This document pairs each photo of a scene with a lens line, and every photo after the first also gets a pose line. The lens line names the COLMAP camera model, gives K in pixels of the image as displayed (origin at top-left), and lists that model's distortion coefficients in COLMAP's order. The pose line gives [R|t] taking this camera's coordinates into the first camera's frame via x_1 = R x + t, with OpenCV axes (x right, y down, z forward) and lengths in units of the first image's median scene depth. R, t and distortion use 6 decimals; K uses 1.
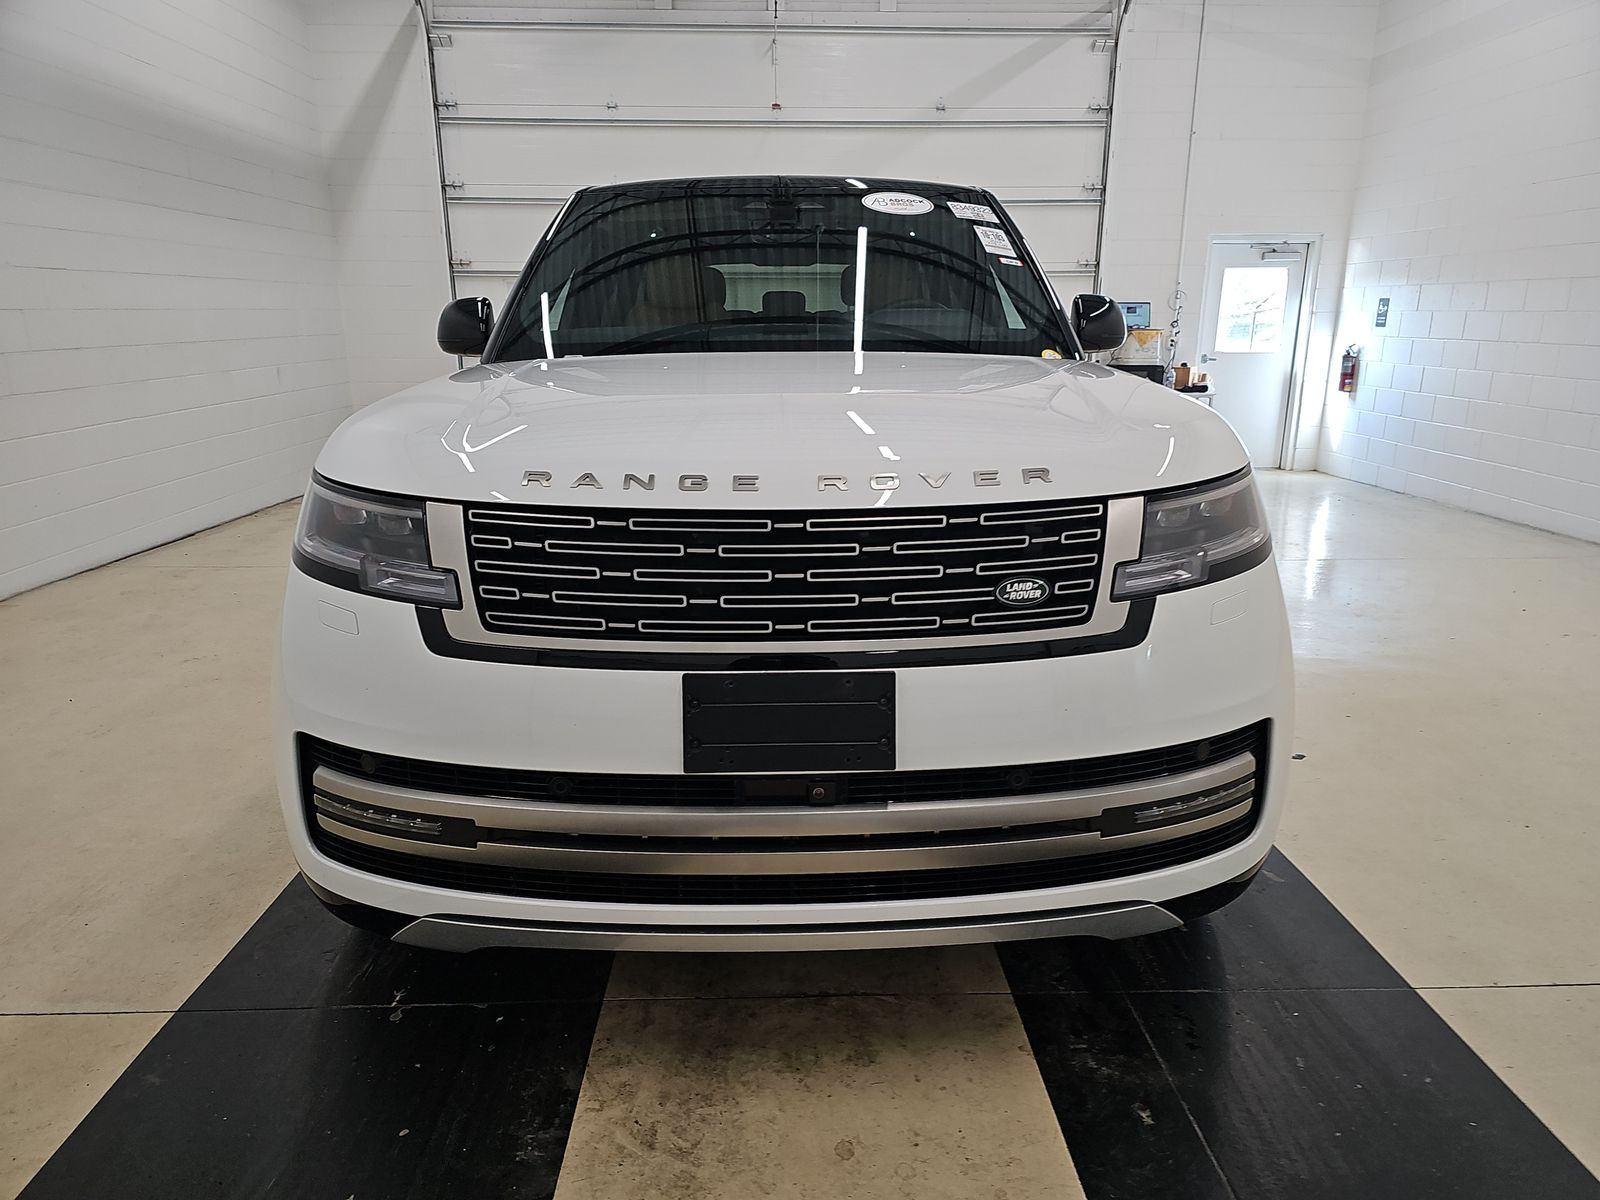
lens RADIAL K [[1044.7, 0, 806.9], [0, 1044.7, 589.7], [0, 0, 1]] dist [0.046348, -0.038186]
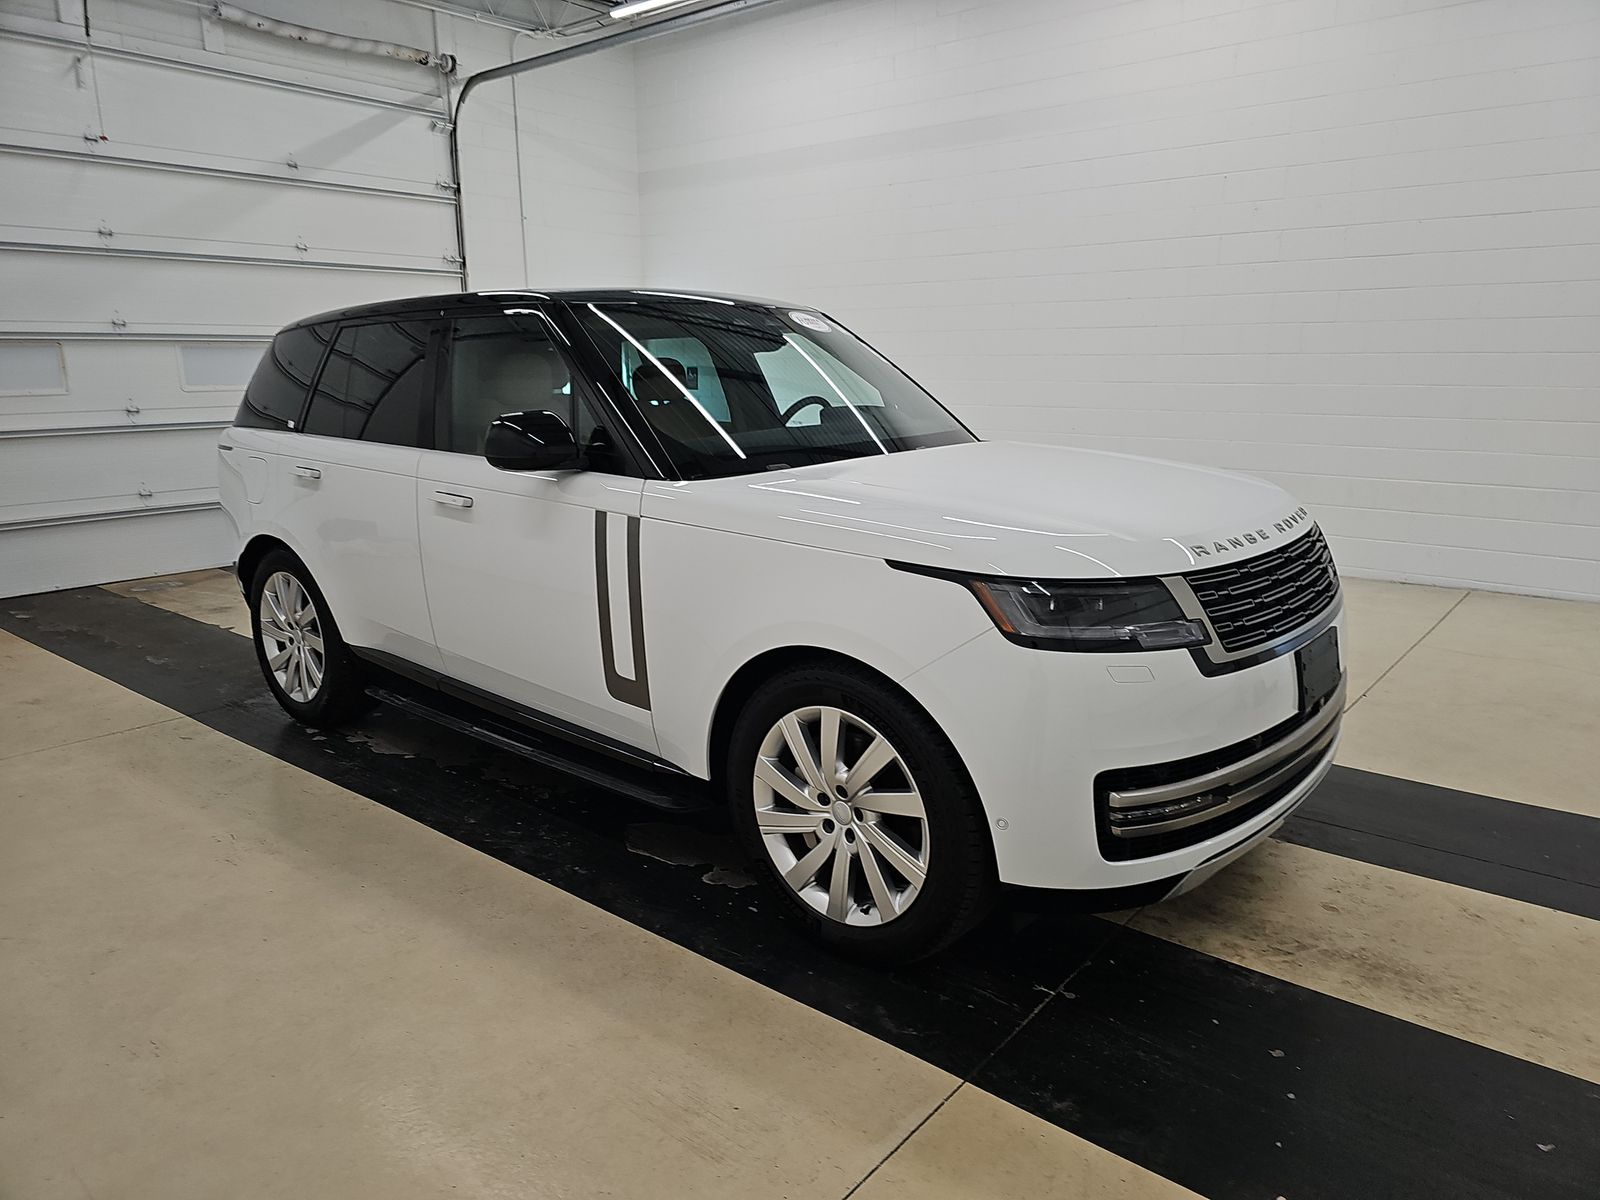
lens RADIAL K [[1044.7, 0, 806.9], [0, 1044.7, 589.7], [0, 0, 1]] dist [0.046348, -0.038186]
pose [[0.670479, -0.163489, 0.723692, -0.317594], [0.192195, 0.980396, 0.043419, -0.041097], [-0.716603, 0.109979, 0.688756, 0.068036]]
